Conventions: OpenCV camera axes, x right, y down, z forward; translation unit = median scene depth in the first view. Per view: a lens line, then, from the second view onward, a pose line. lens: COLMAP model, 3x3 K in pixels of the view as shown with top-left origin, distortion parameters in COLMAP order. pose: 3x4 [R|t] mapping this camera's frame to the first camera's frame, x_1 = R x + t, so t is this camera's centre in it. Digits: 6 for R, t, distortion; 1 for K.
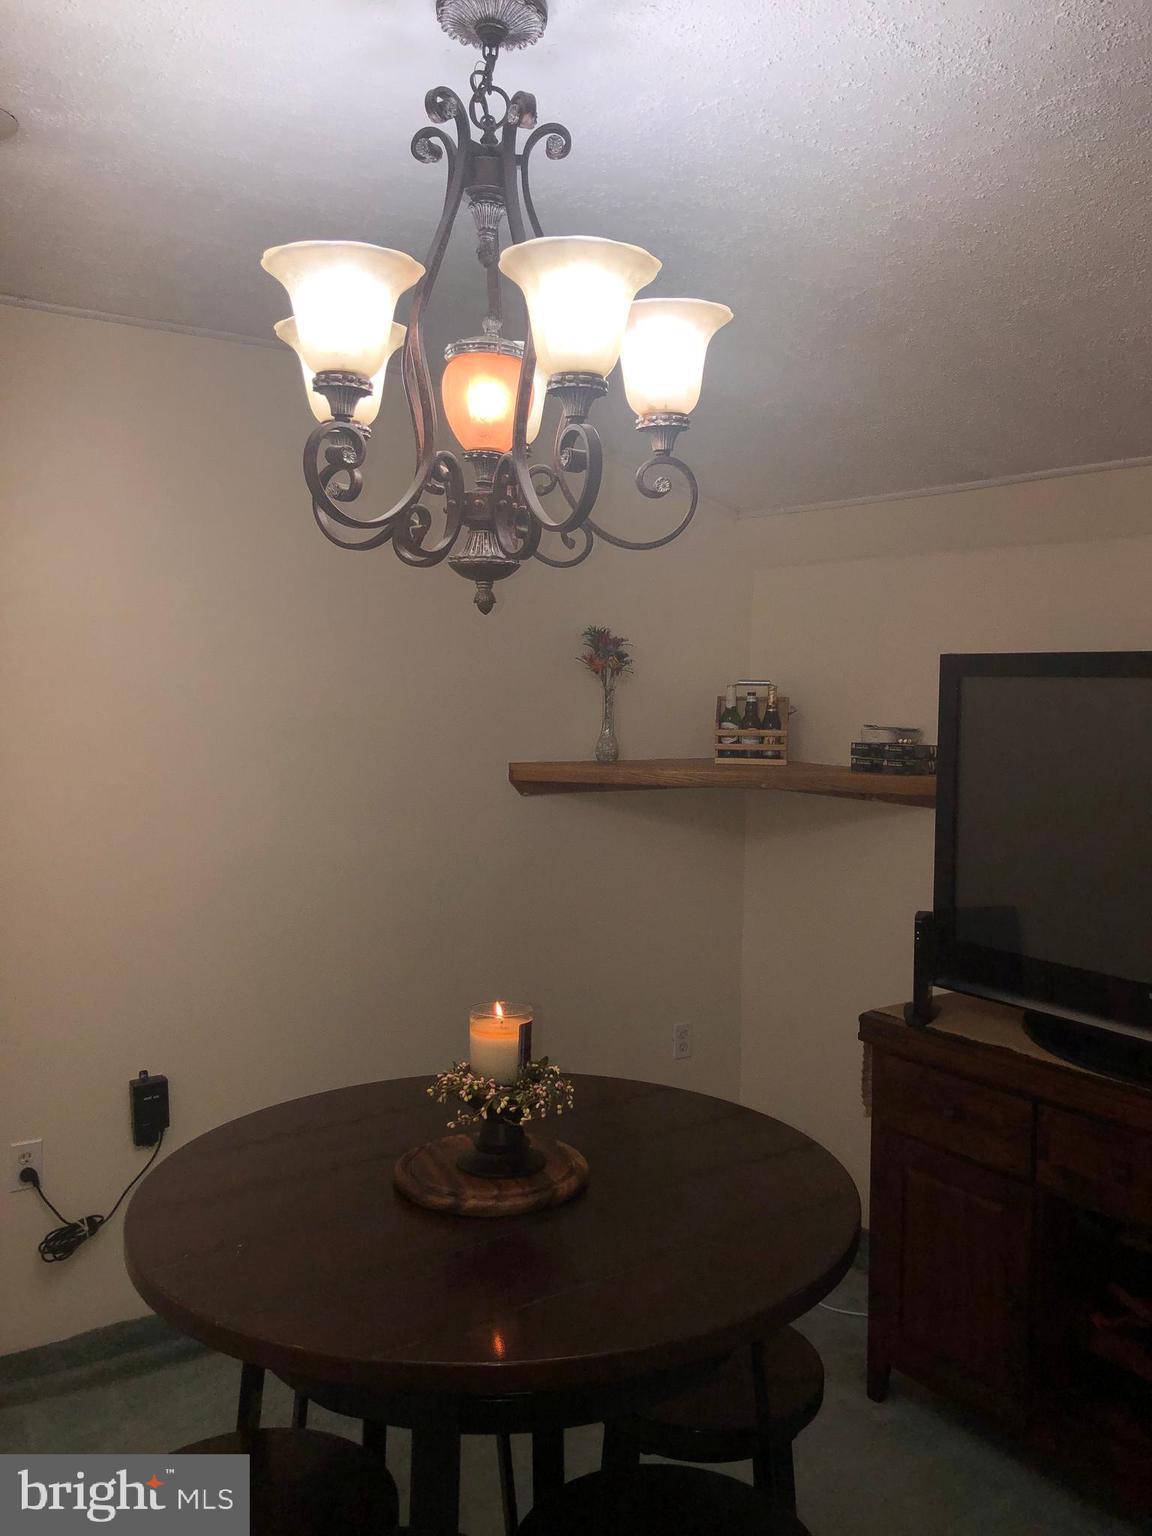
lens RADIAL K [[1266.7, 0, 579.5], [0, 1266.7, 761.6], [0, 0, 1]] dist [0.048224, -0.066005]
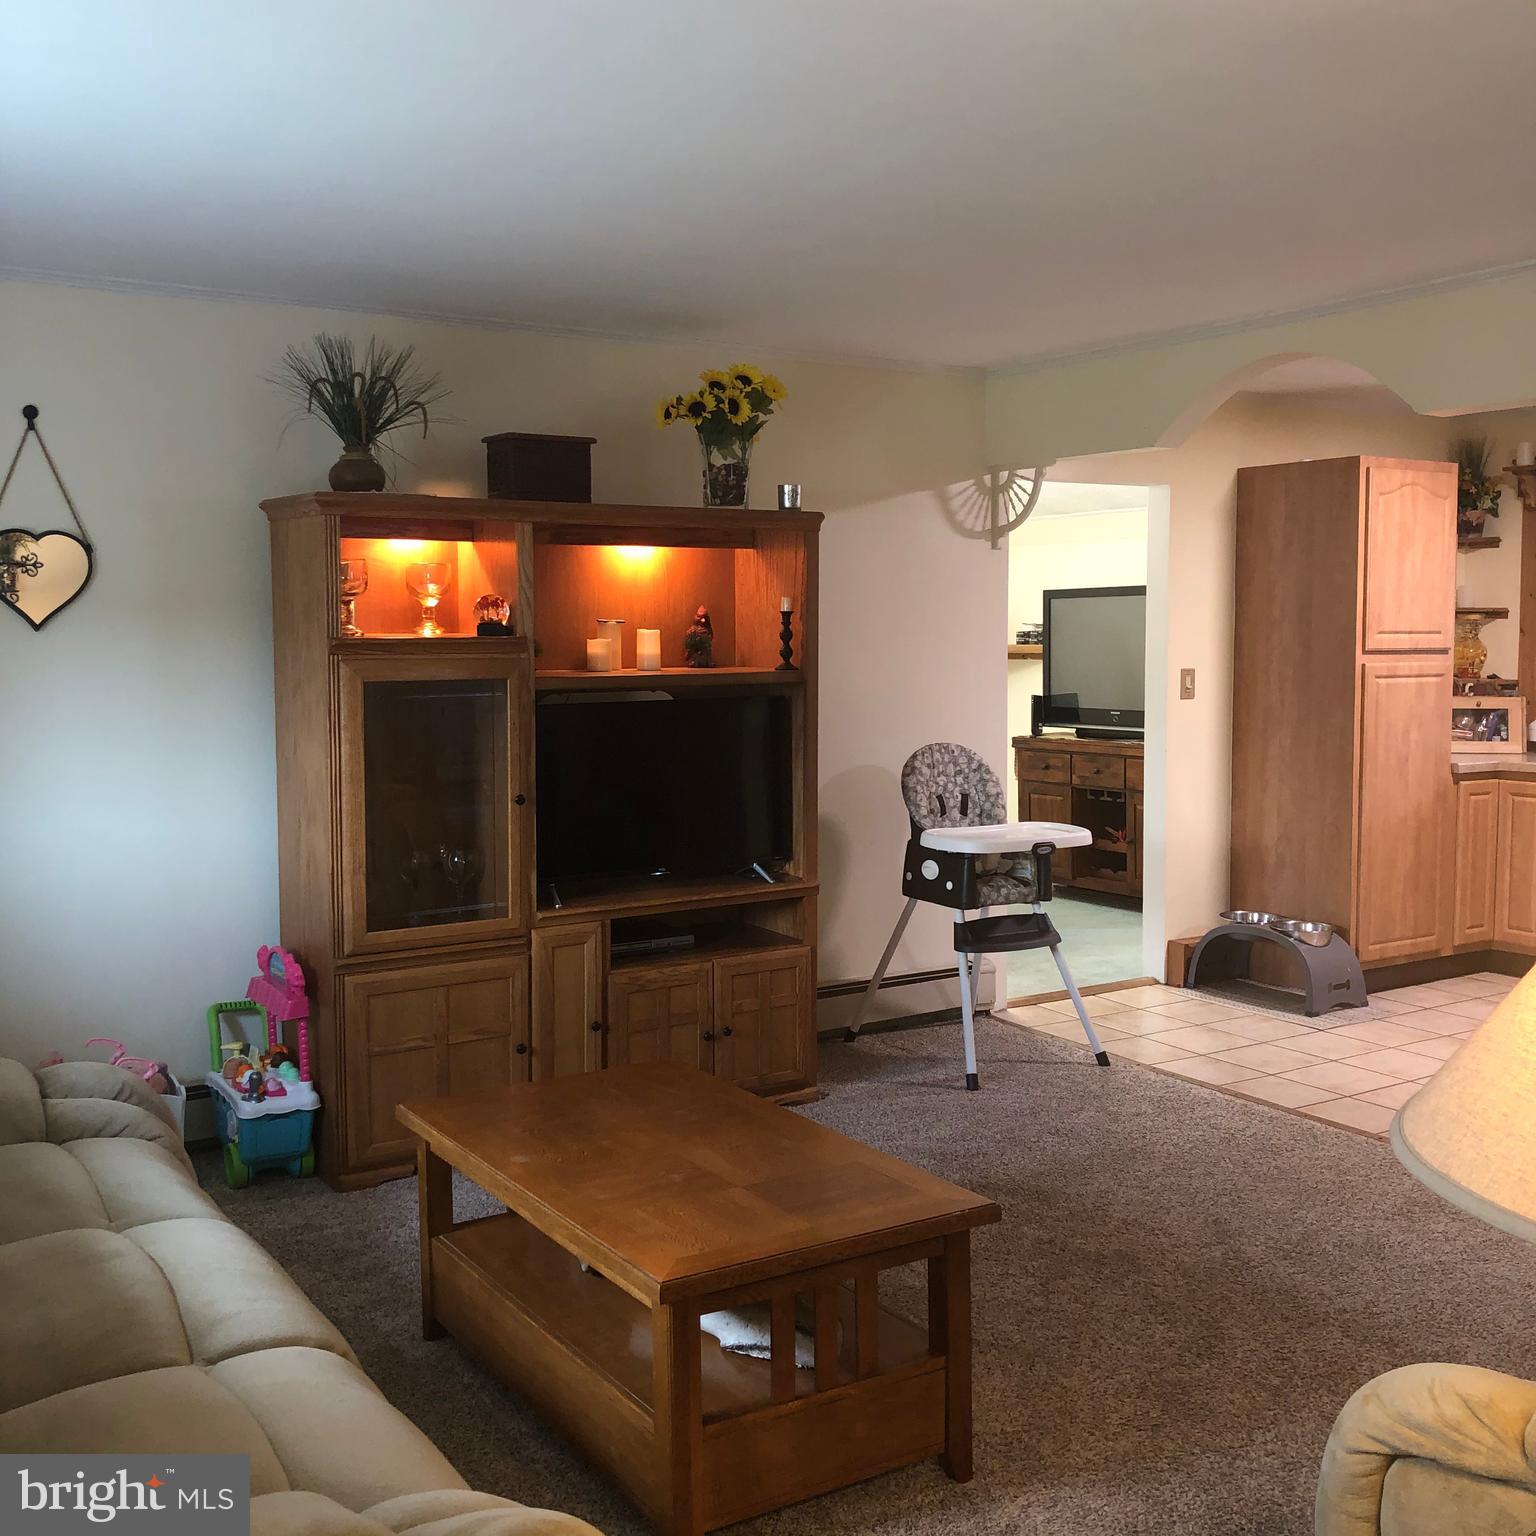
lens RADIAL K [[1698.2, 0, 767.1], [0, 1698.2, 749.0], [0, 0, 1]] dist [0.035881, -0.125514]
pose [[0.999673, -0.021858, -0.013291, -0.173338], [0.022014, 0.999688, 0.011774, 0.141836], [0.013030, -0.012062, 0.999842, -1.893260]]
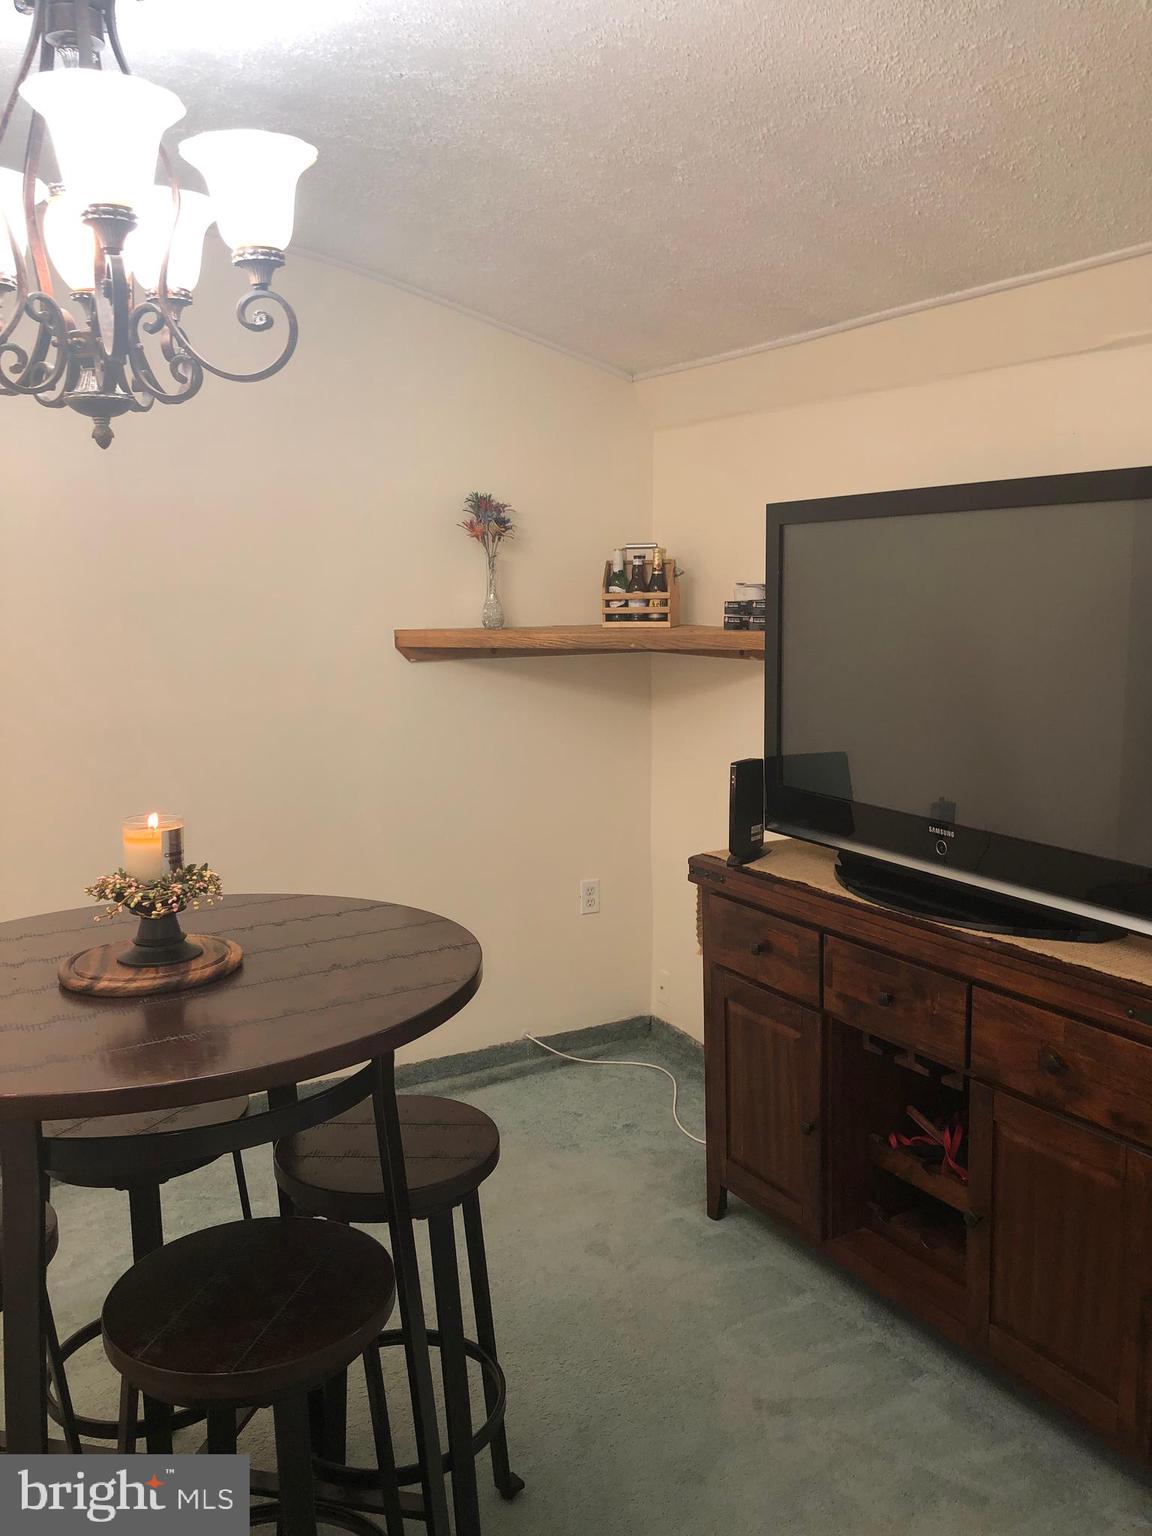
lens RADIAL K [[1277.8, 0, 576.0], [0, 1277.8, 768.0], [0, 0, 1]] dist [0.012261, -0.005175]
pose [[0.997692, -0.015865, -0.066028, 0.165160], [0.021430, 0.996198, 0.084435, 0.029311], [0.064438, -0.085655, 0.994239, -0.029526]]
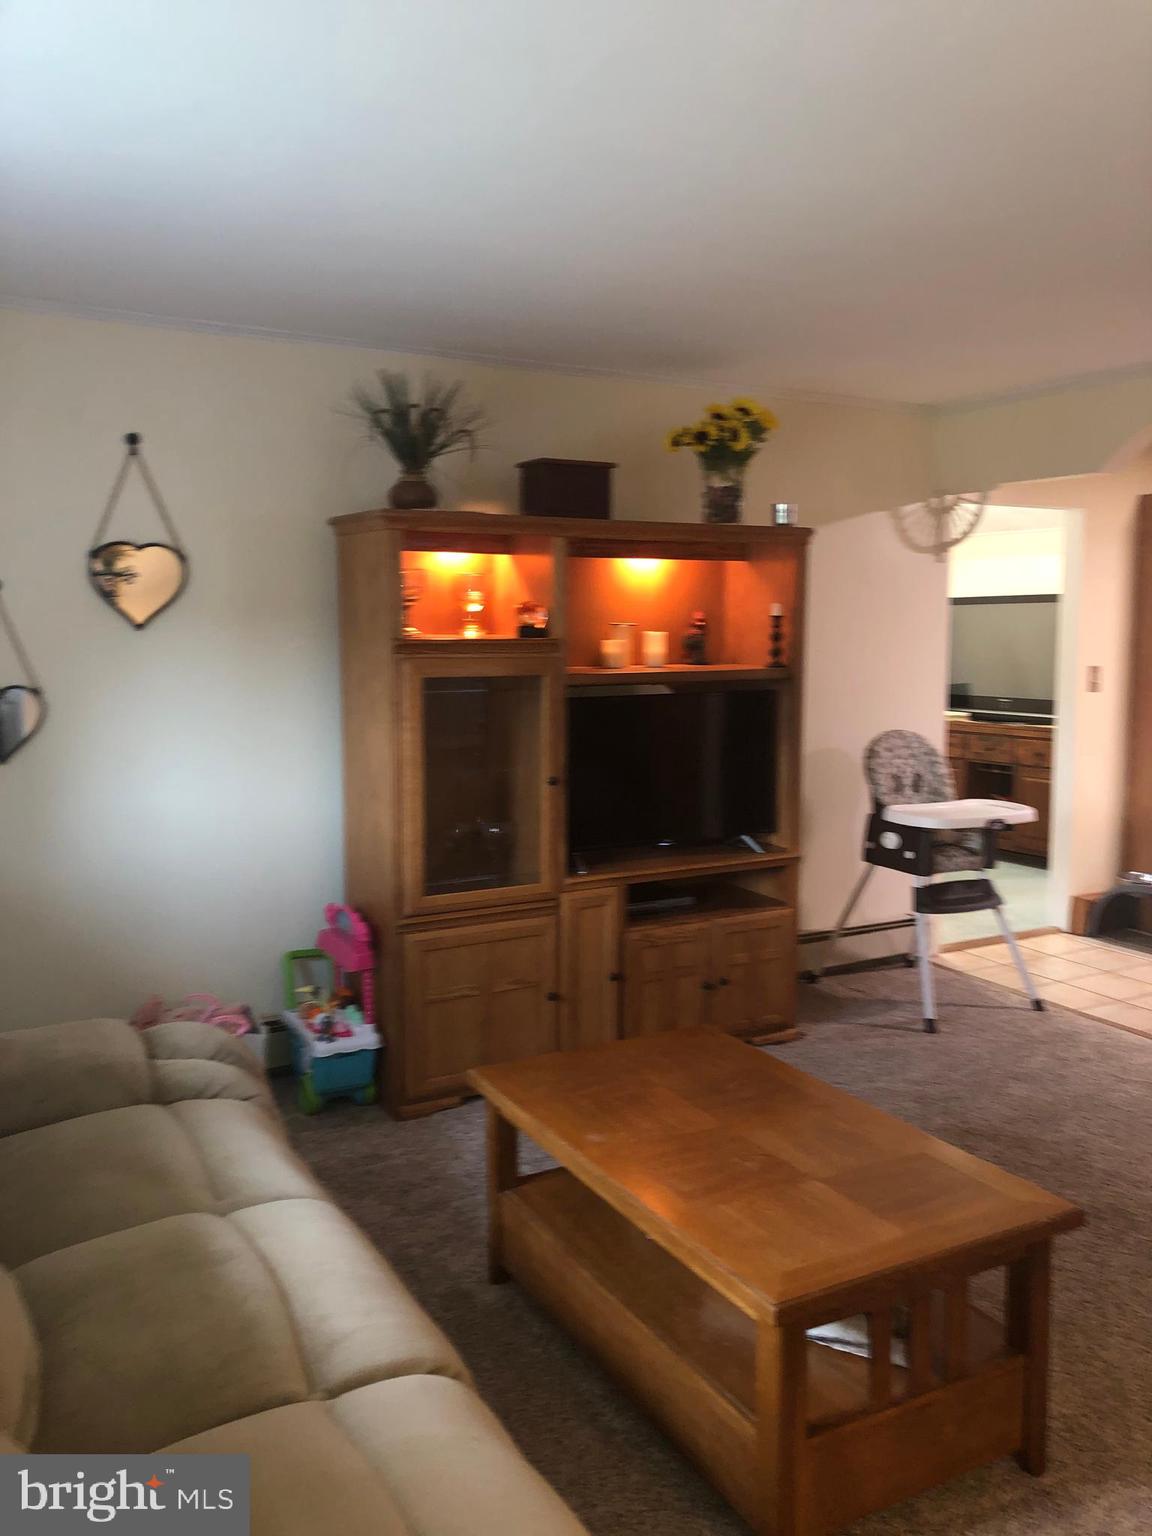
lens RADIAL K [[1266.7, 0, 579.5], [0, 1266.7, 761.6], [0, 0, 1]] dist [0.048224, -0.066005]
pose [[0.996912, -0.011091, -0.077743, -0.273043], [0.014633, 0.998873, 0.045140, 0.124765], [0.077155, -0.046138, 0.995951, -1.693487]]
